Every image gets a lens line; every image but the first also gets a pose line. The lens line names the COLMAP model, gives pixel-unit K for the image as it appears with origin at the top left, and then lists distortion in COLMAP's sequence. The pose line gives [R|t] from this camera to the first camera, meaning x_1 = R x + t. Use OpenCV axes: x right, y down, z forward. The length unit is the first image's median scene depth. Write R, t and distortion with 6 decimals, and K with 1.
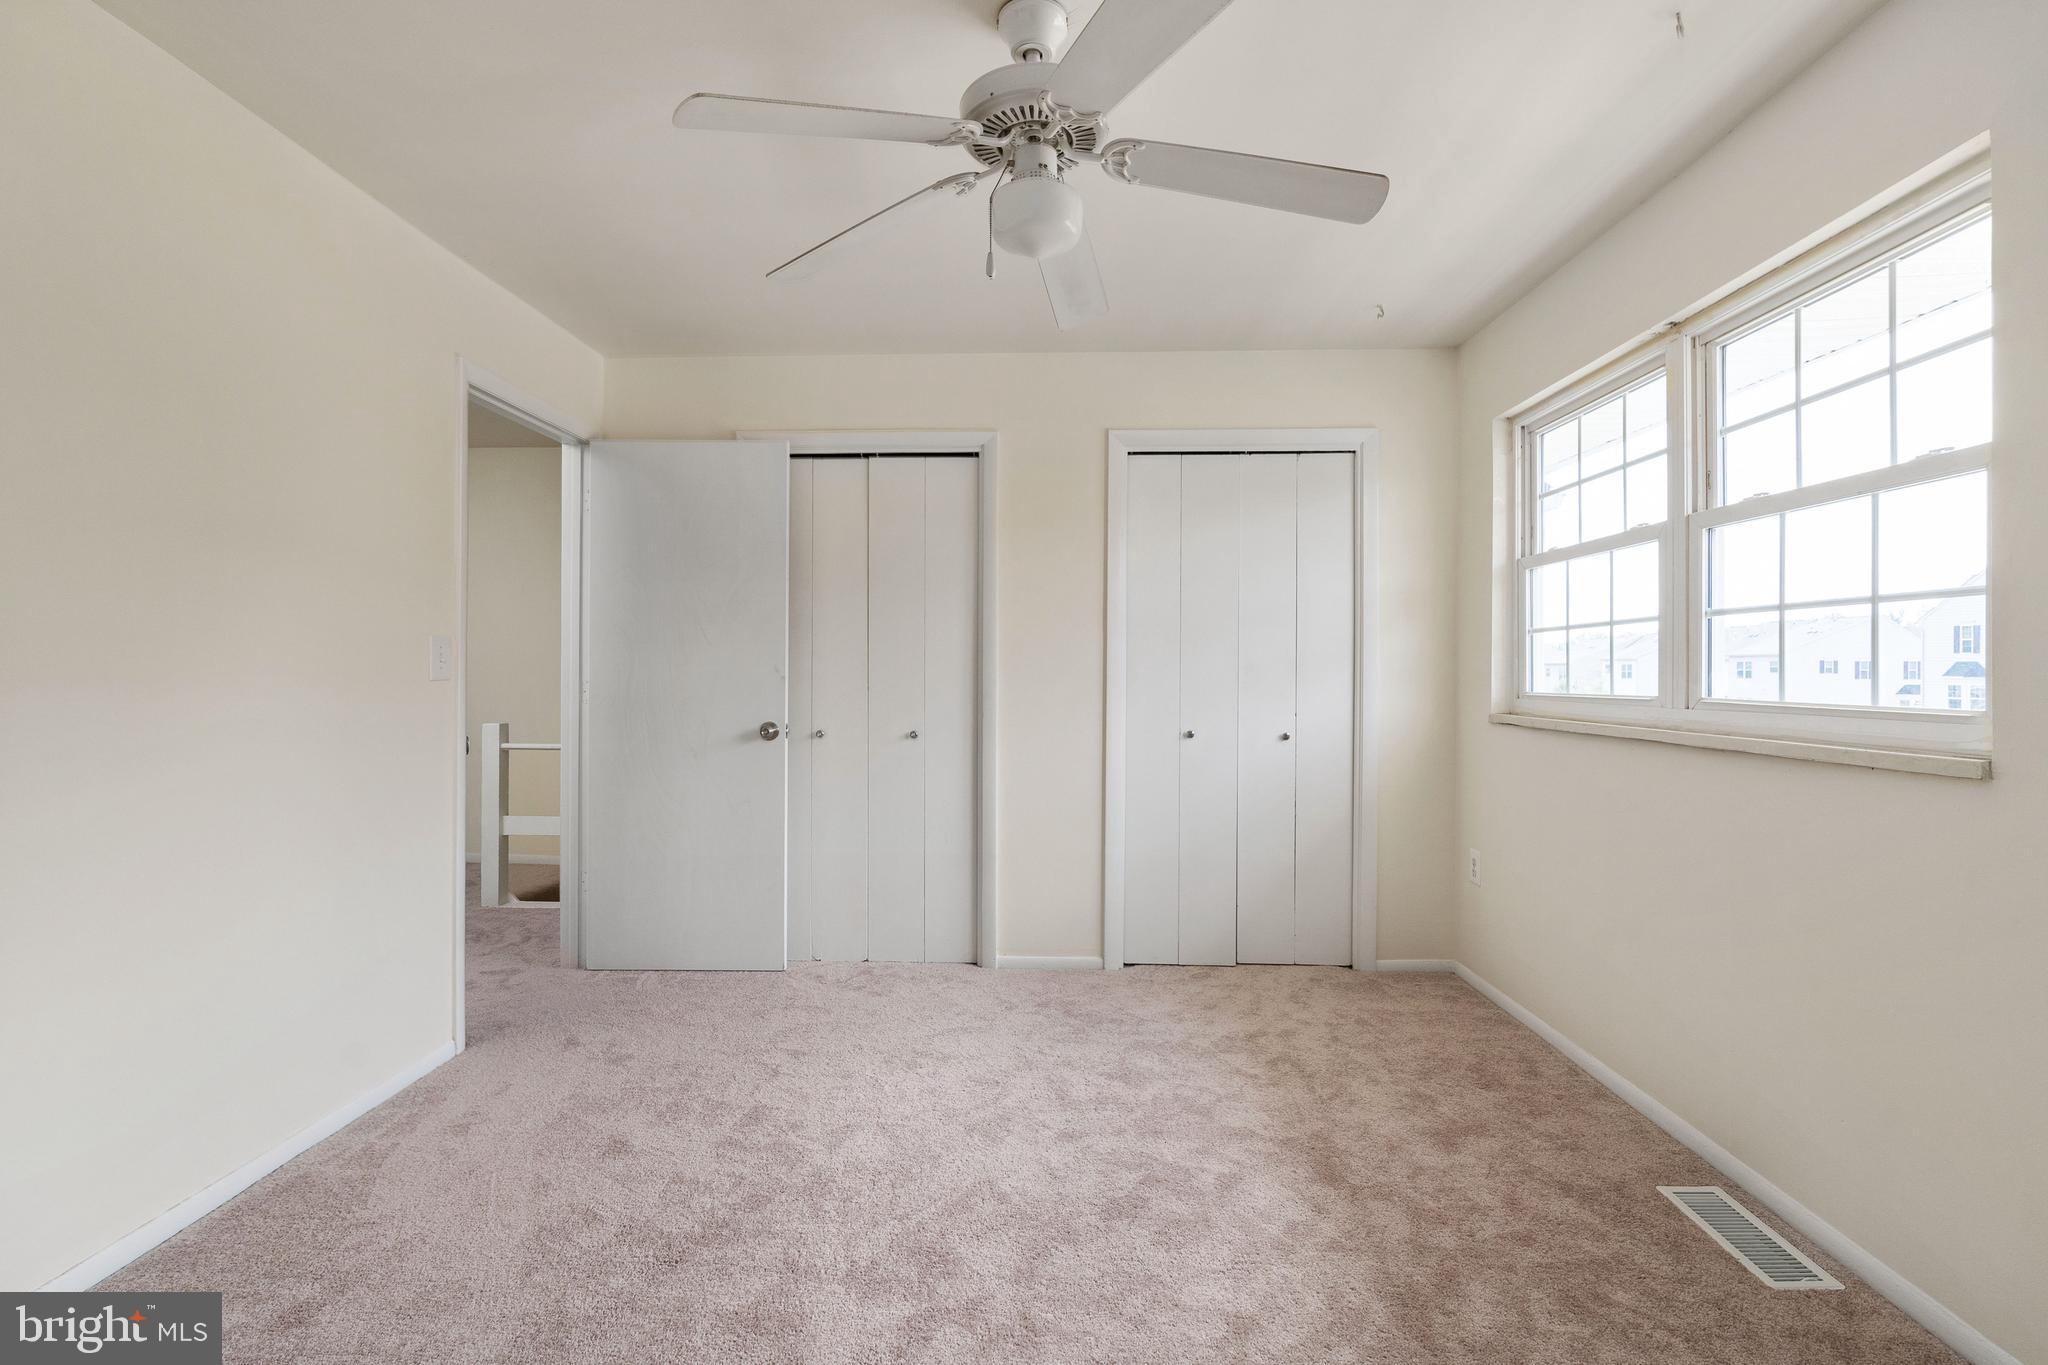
lens RADIAL K [[943.4, 0, 1023.0], [0, 943.4, 670.1], [0, 0, 1]] dist [-0.009403, 0.004793]
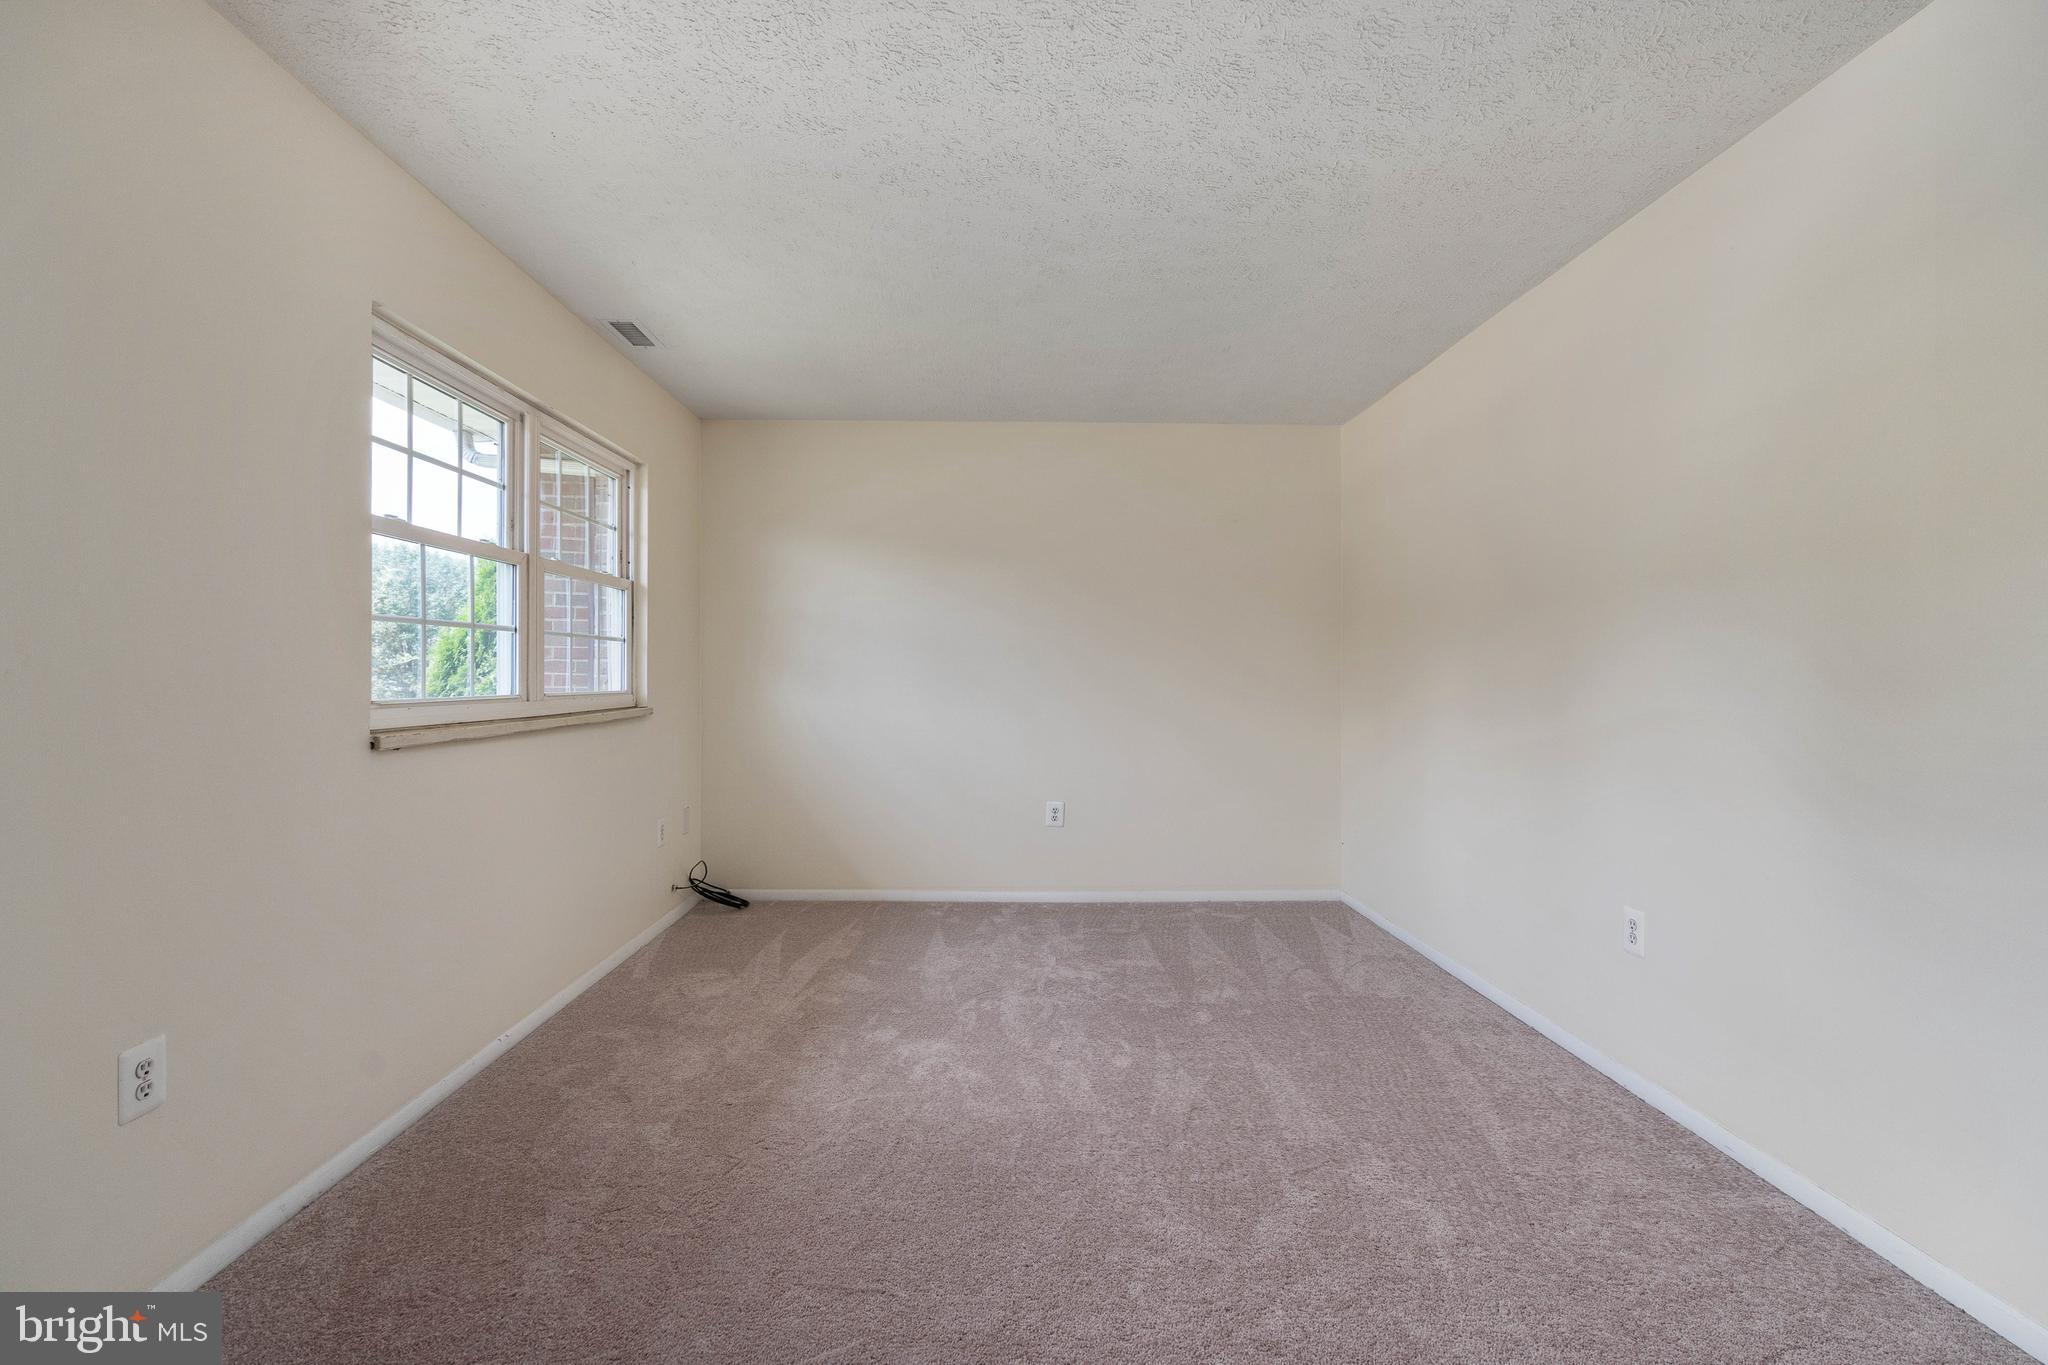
lens RADIAL K [[943.4, 0, 1023.0], [0, 943.4, 670.1], [0, 0, 1]] dist [-0.009403, 0.004793]
pose [[-0.998117, -0.019294, -0.058219, 0.097027], [-0.018744, 0.999774, -0.009981, -0.002413], [0.058398, -0.008871, -0.998254, 2.343240]]
